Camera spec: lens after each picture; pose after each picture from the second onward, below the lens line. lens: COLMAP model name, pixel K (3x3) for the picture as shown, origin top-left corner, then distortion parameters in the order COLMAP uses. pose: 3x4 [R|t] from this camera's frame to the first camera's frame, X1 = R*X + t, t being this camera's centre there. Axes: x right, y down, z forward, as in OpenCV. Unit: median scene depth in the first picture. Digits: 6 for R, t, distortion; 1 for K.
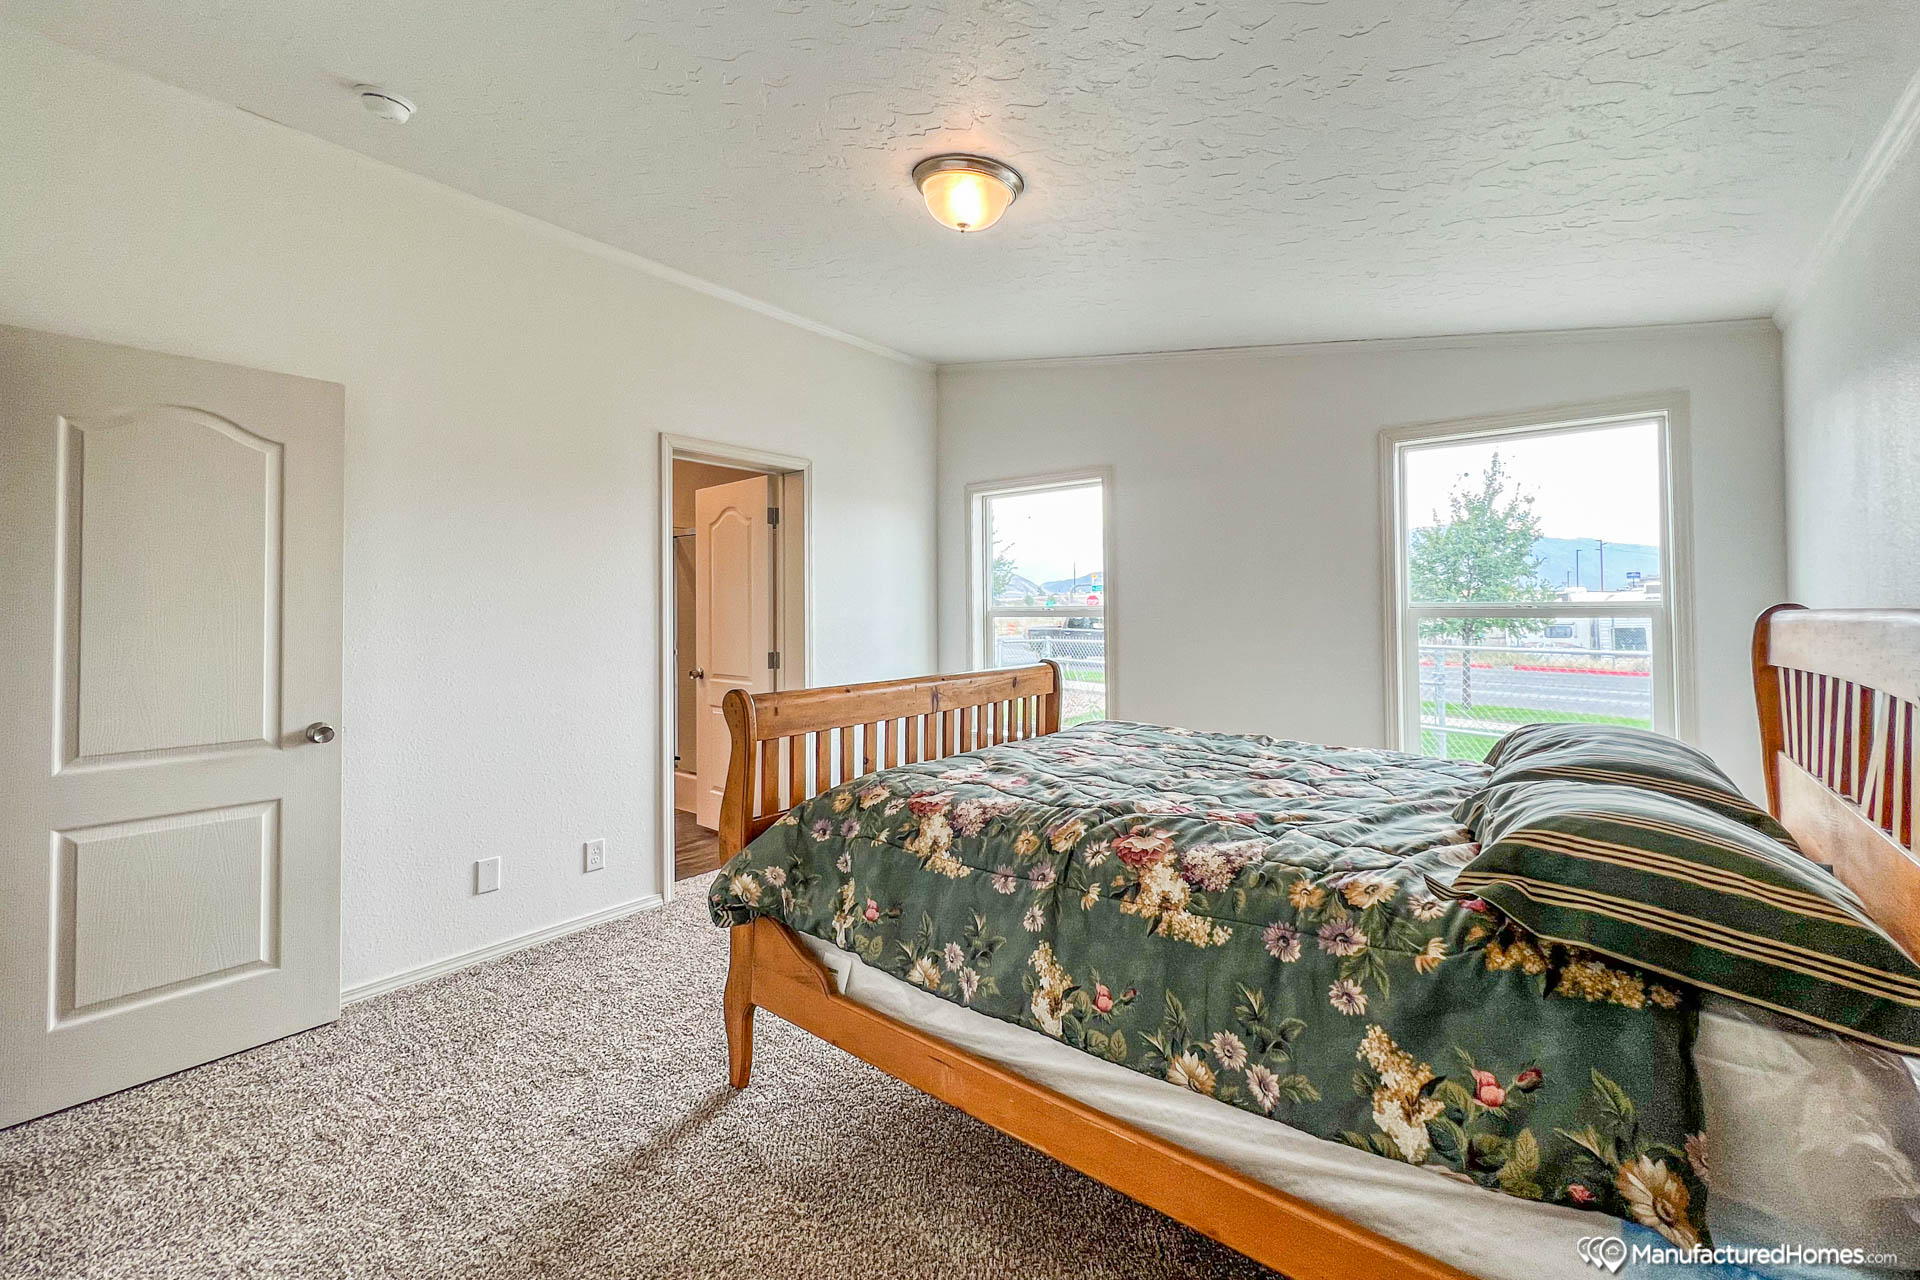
lens RADIAL K [[800.5, 0, 956.2], [0, 800.5, 590.3], [0, 0, 1]] dist [-0.039227, -0.000145]
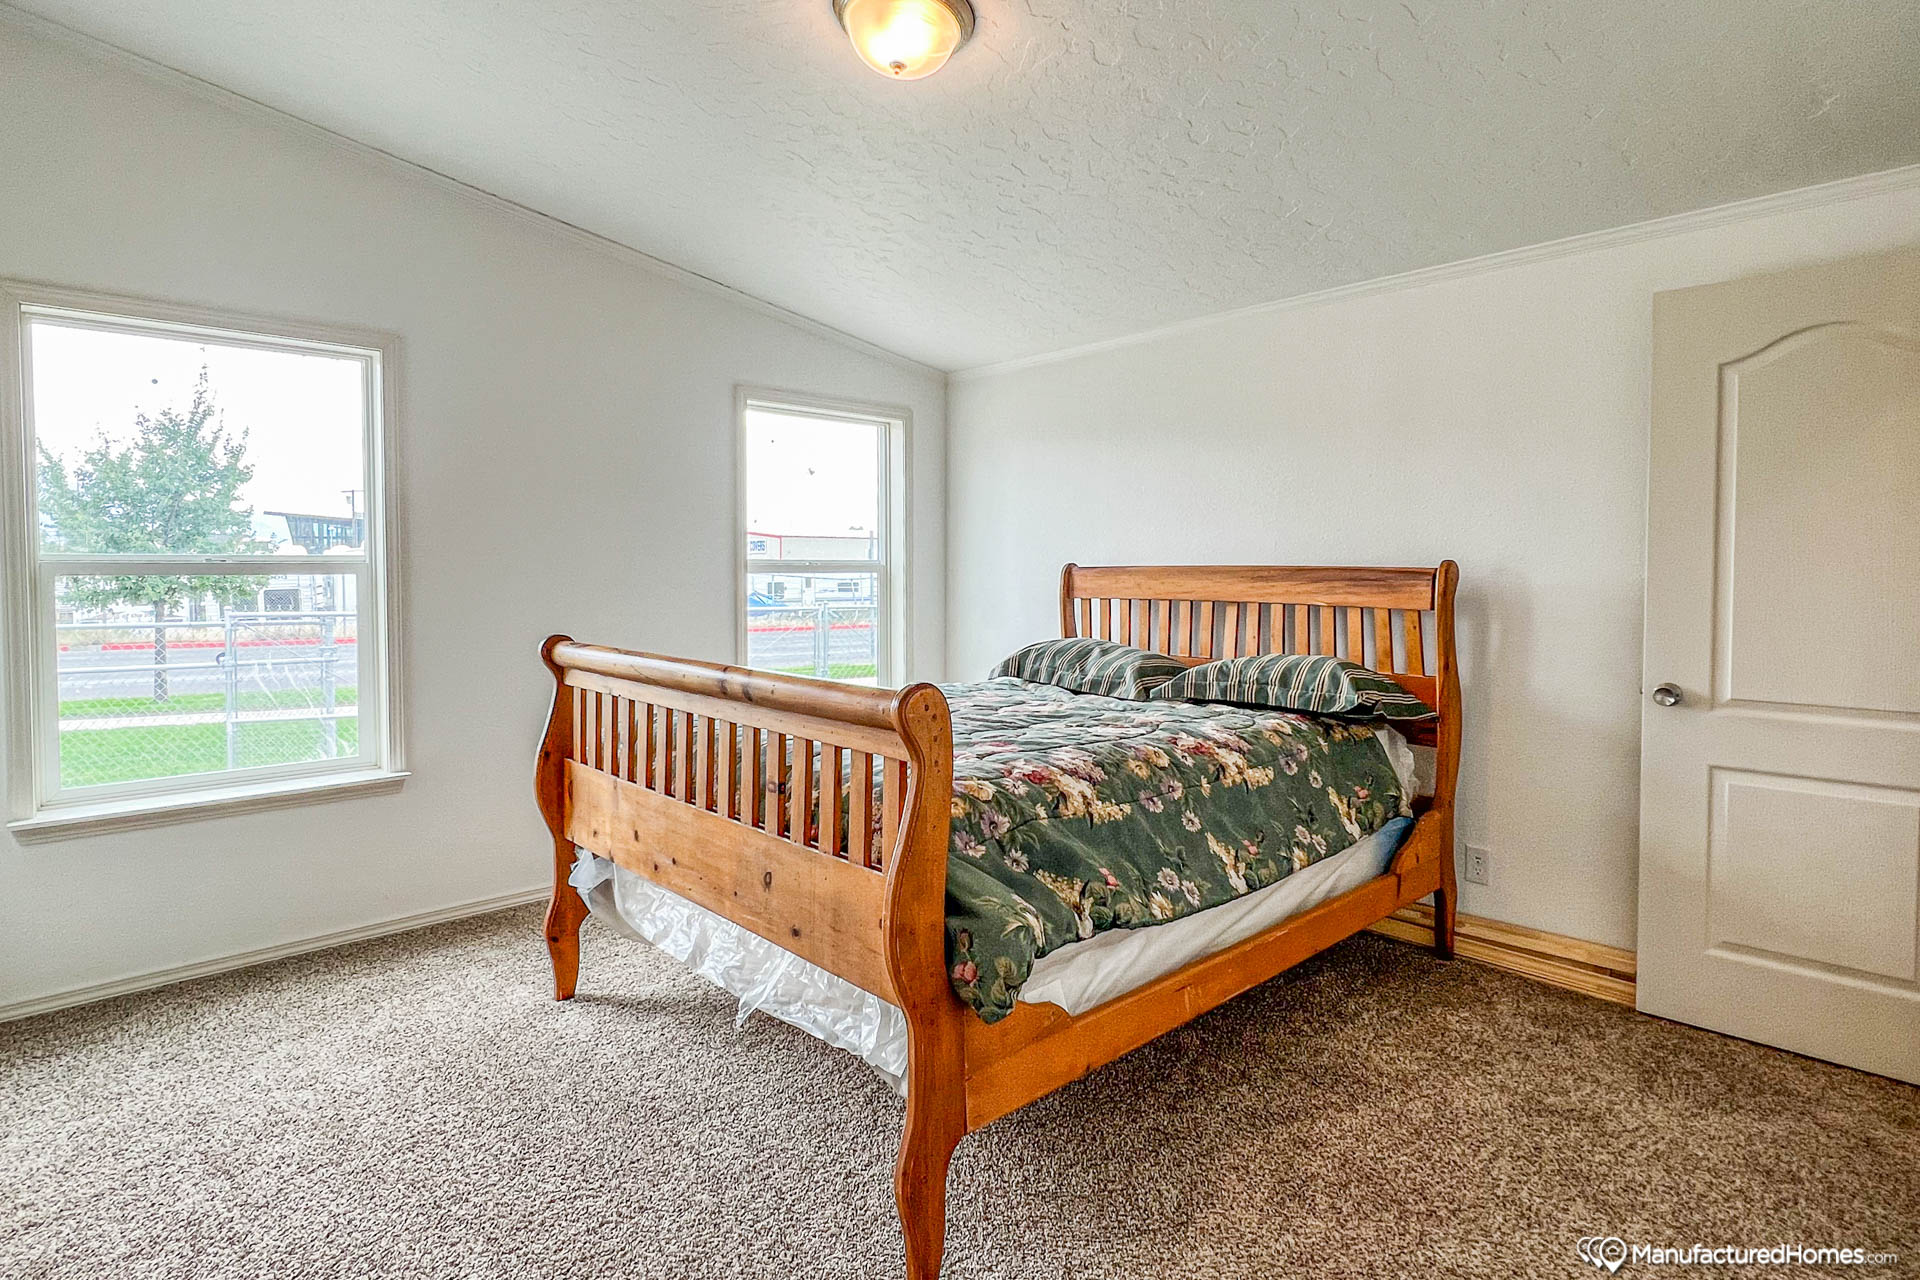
lens RADIAL K [[946.7, 0, 956.3], [0, 946.7, 605.7], [0, 0, 1]] dist [0.112351, -0.000029]
pose [[0.147308, -0.040155, 0.988275, -0.916204], [-0.020746, 0.998830, 0.043676, 0.021260], [-0.988873, -0.026937, 0.146303, 0.765778]]
